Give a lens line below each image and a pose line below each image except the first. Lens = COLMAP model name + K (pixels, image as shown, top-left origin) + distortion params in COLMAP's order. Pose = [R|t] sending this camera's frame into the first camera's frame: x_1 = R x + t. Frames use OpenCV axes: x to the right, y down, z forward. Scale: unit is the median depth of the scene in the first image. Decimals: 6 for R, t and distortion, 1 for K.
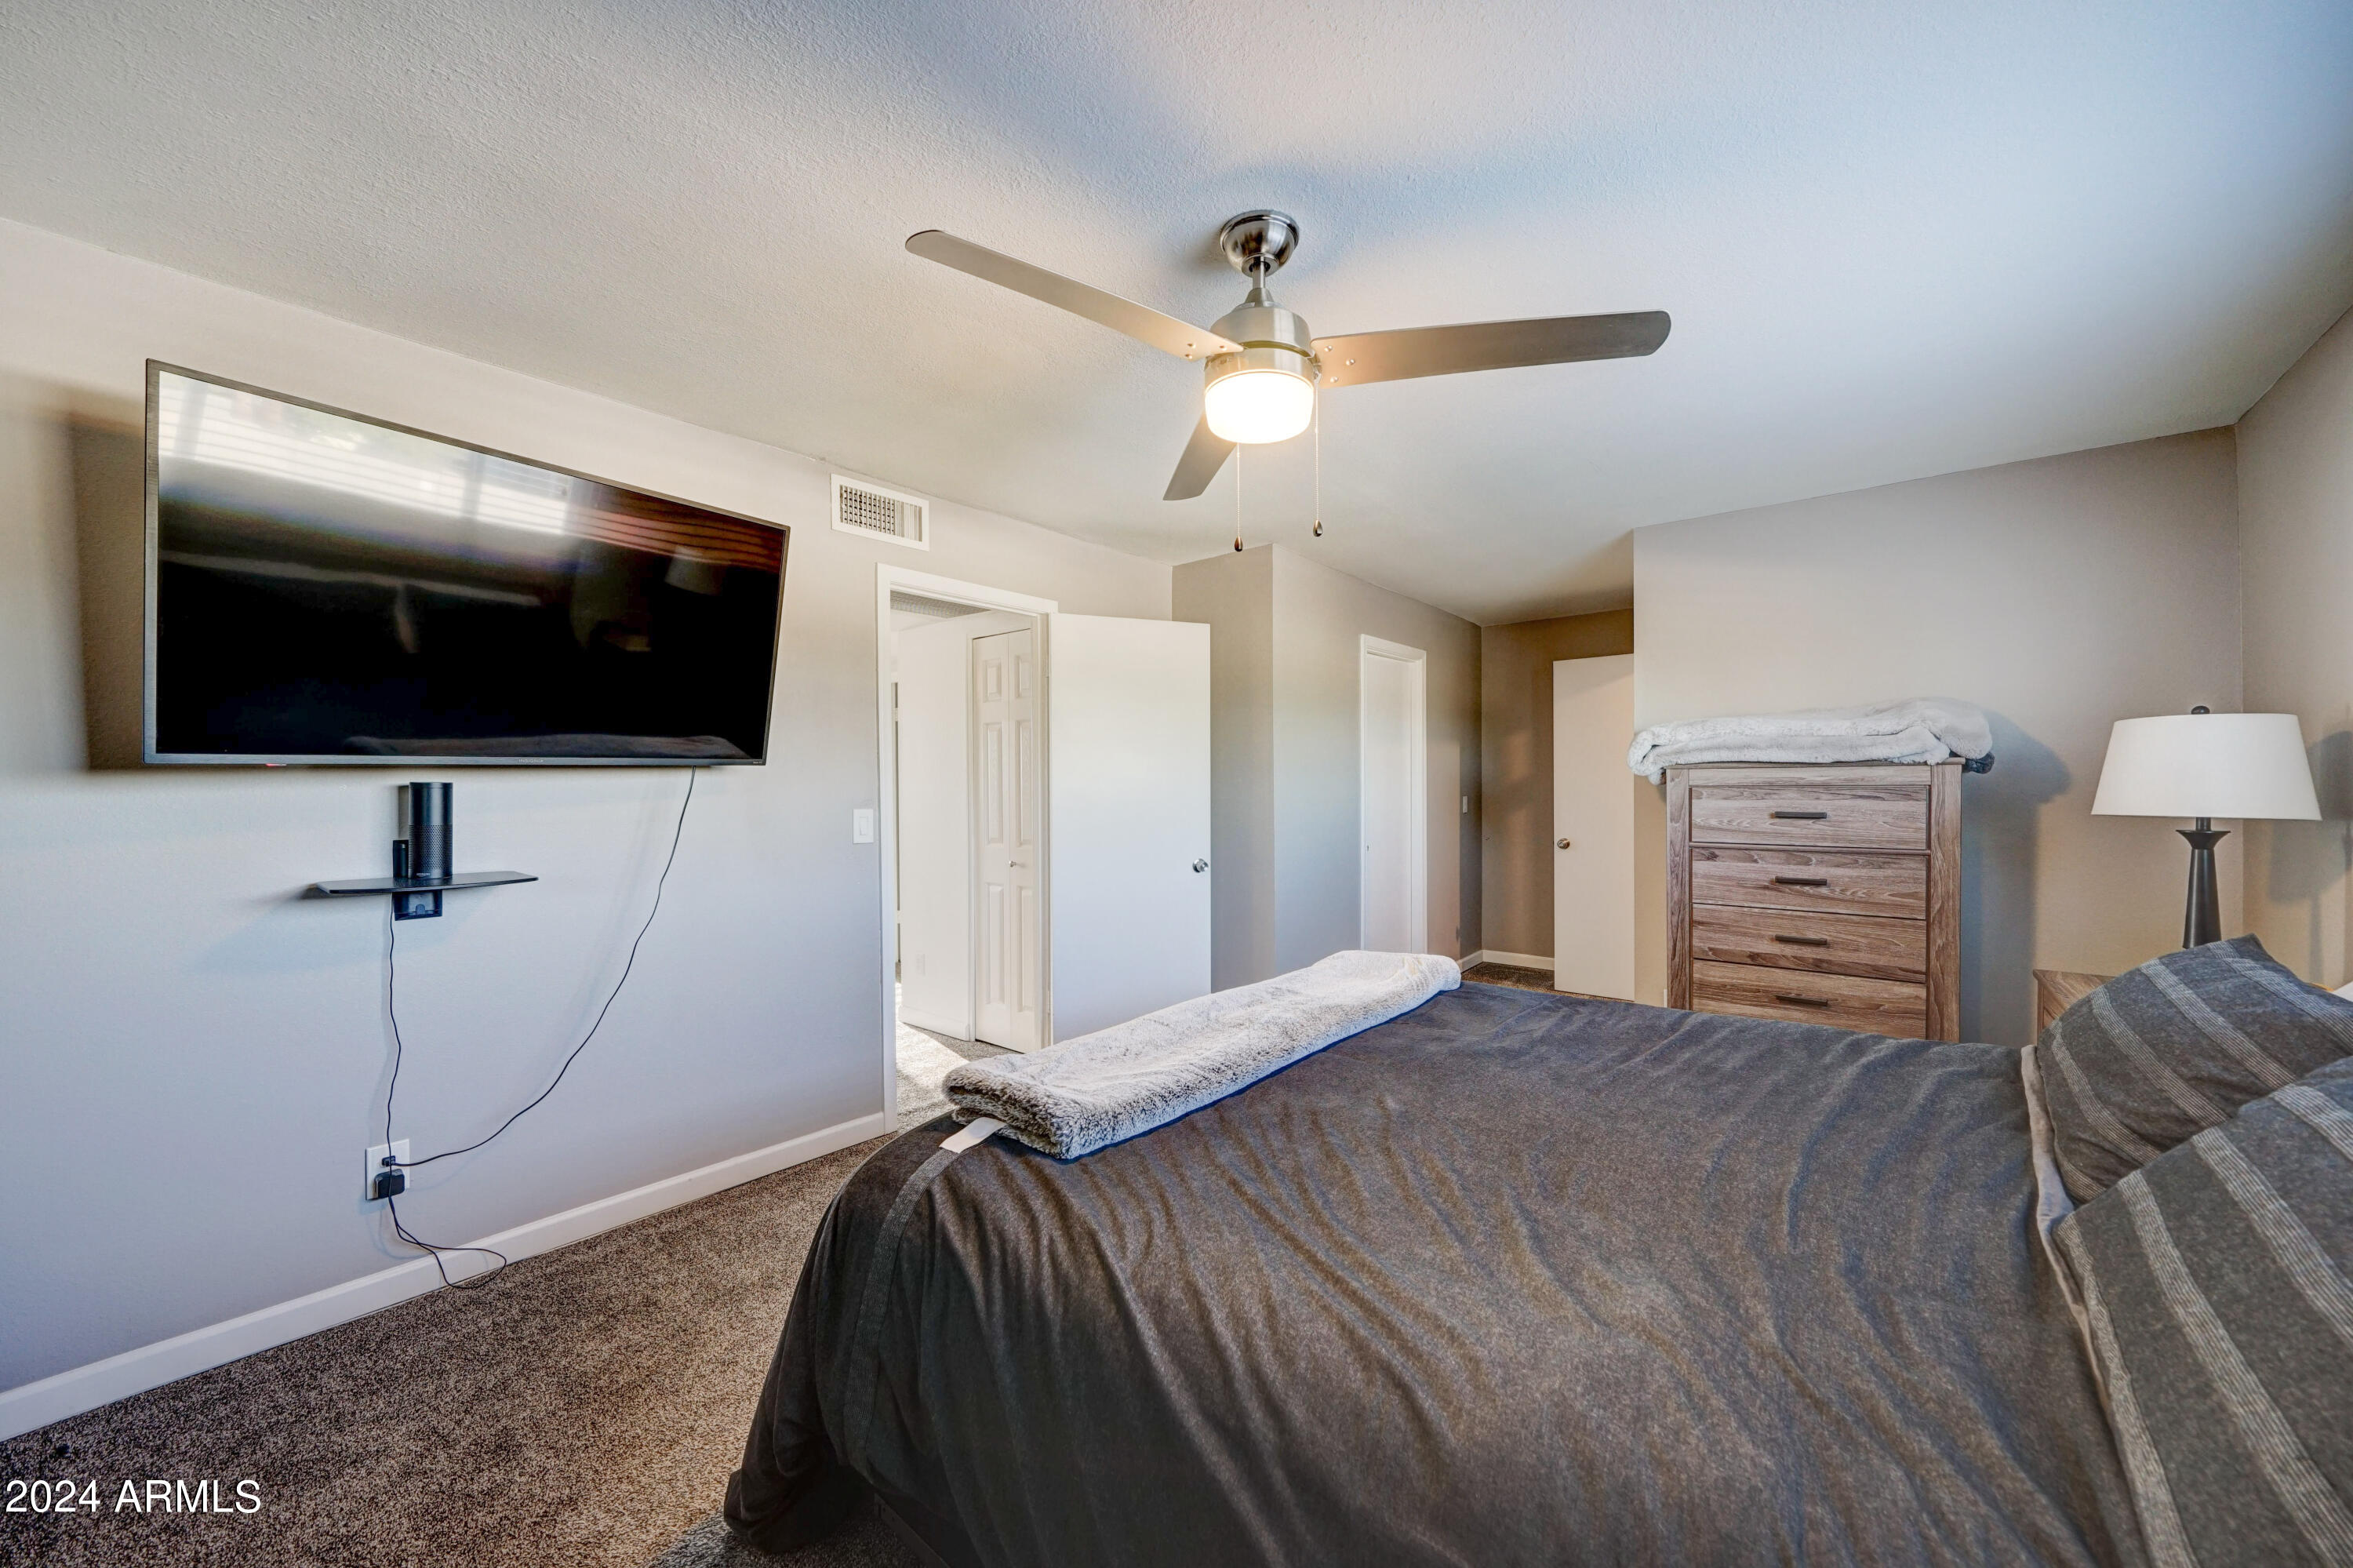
lens RADIAL K [[860.6, 0, 1225.4], [0, 860.6, 793.8], [0, 0, 1]] dist [0.000030, 0.000018]
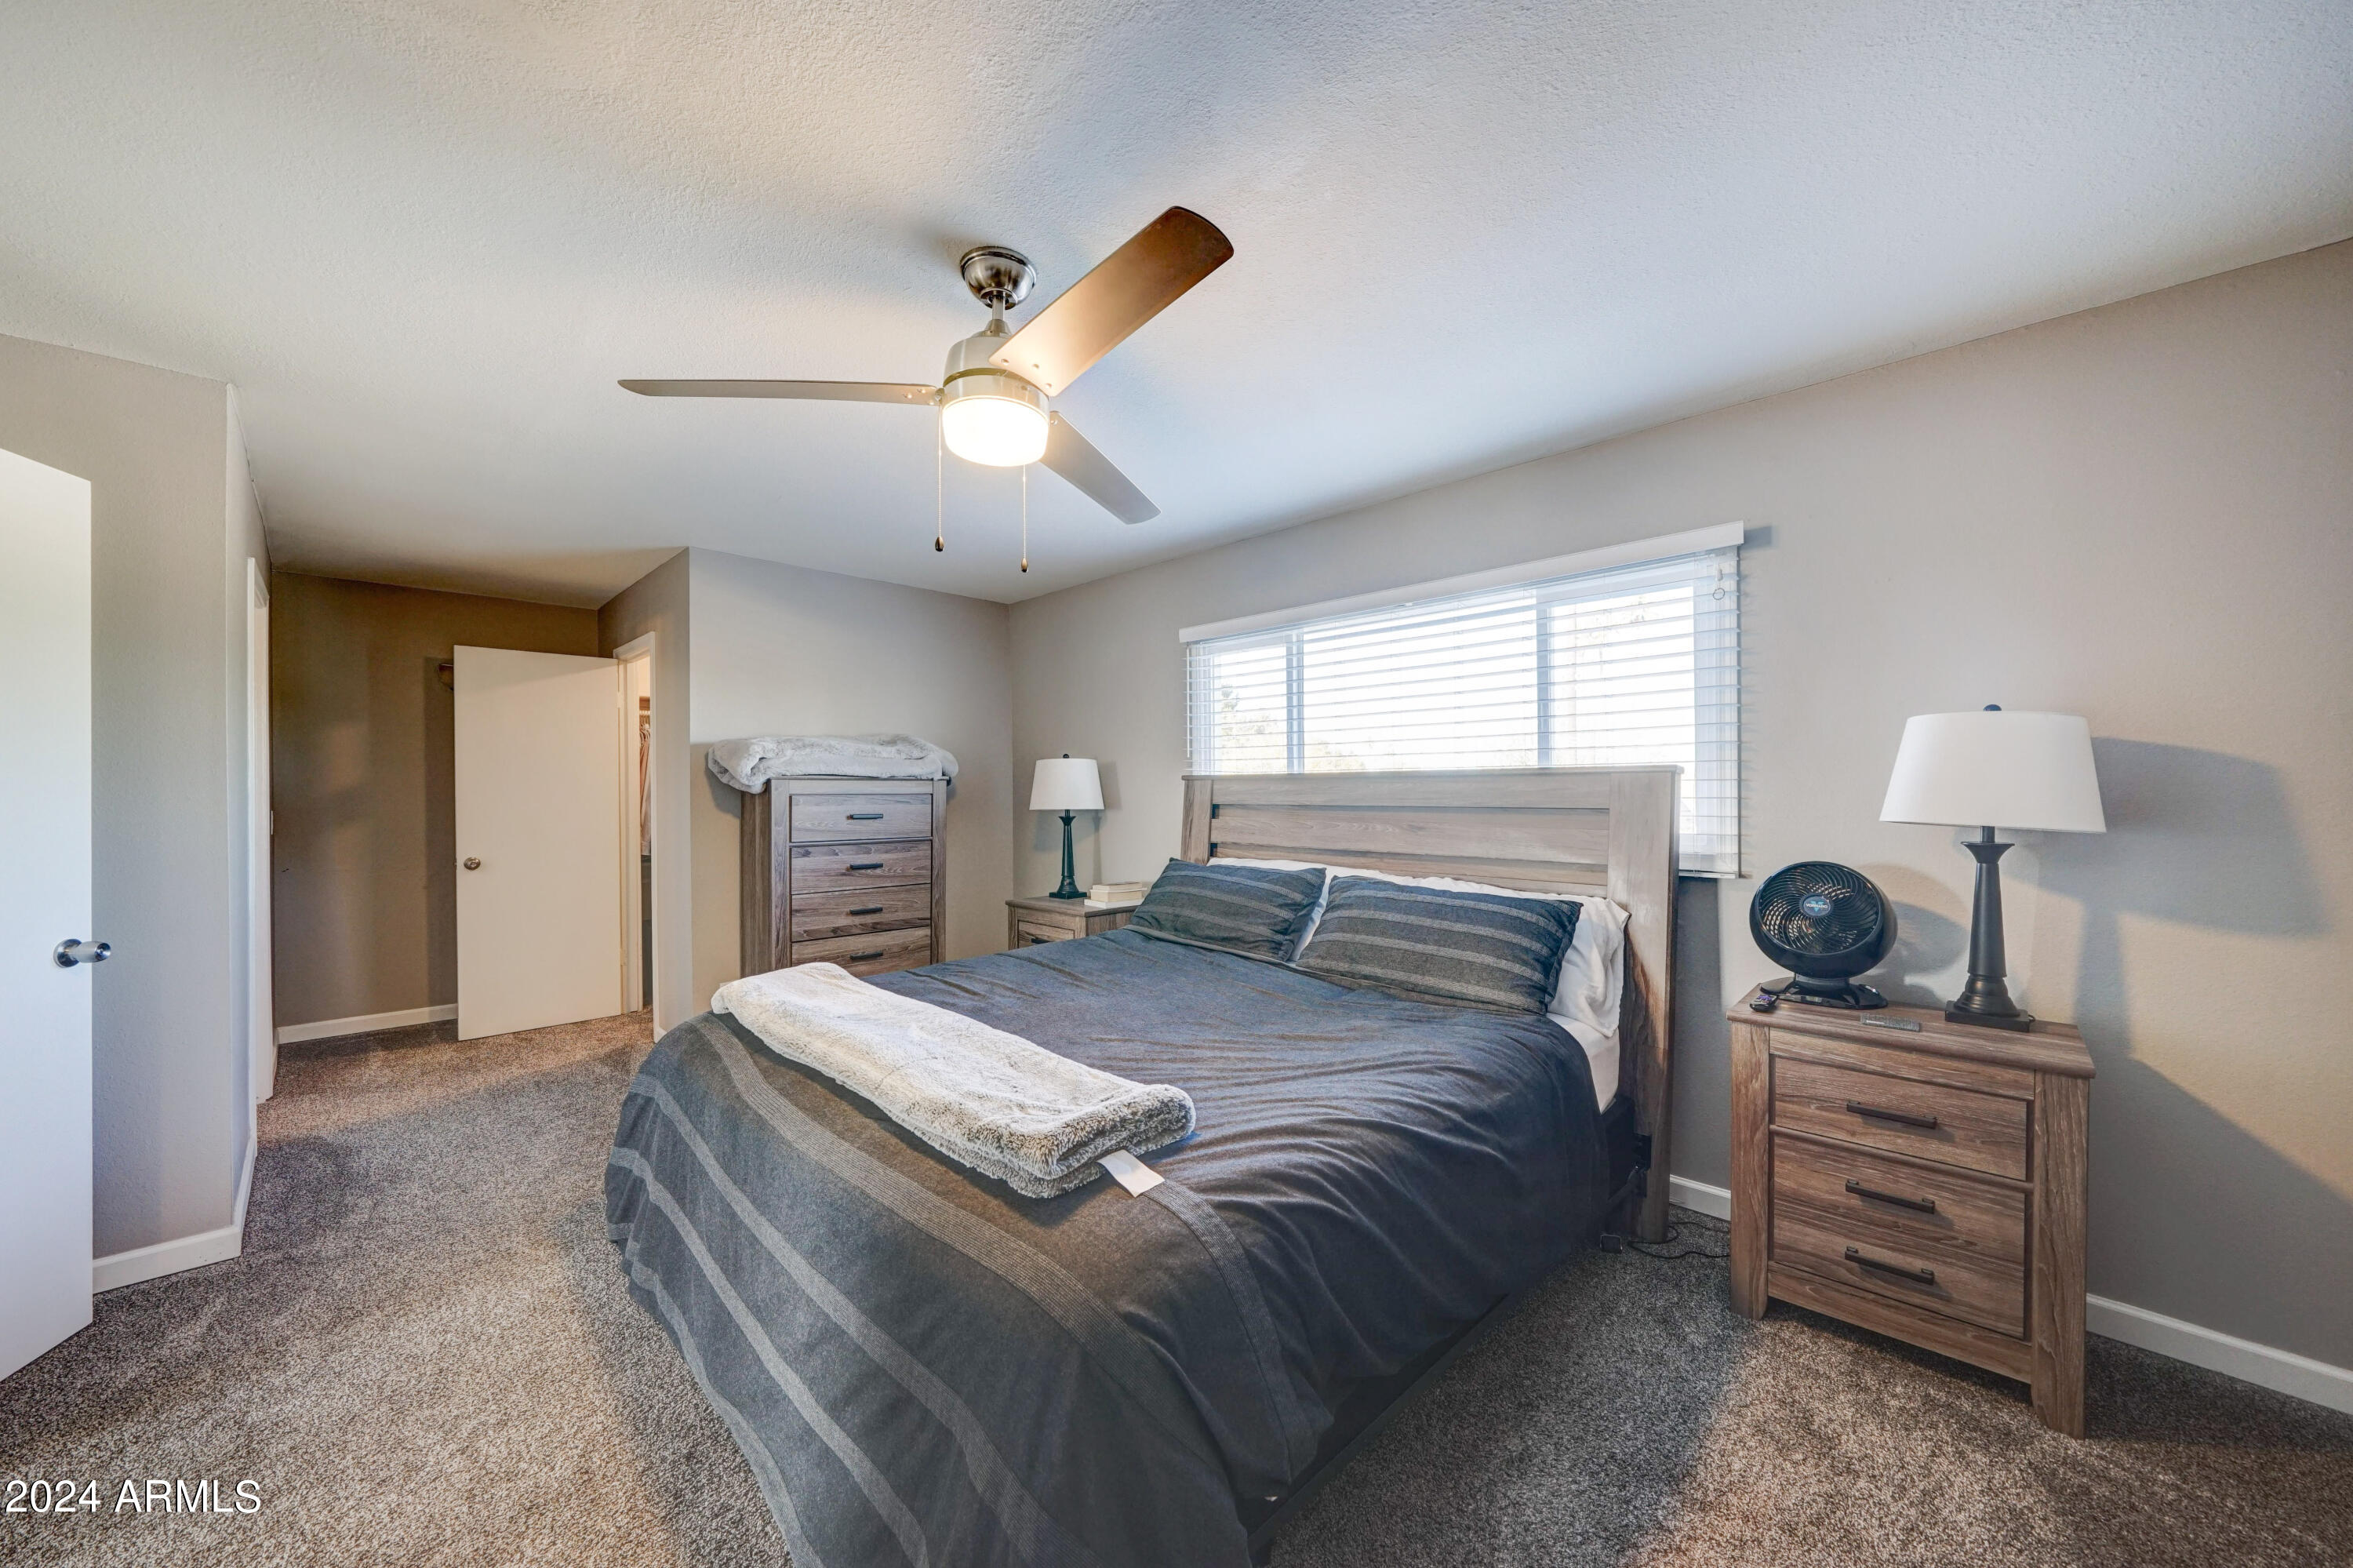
lens RADIAL K [[807.5, 0, 1167.6], [0, 807.5, 792.3], [0, 0, 1]] dist [-0.006313, 0.000038]
pose [[0.149810, 0.001460, 0.988714, -0.492964], [0.012004, 0.999923, -0.003295, -0.002318], [-0.988642, 0.012362, 0.149781, 0.357067]]
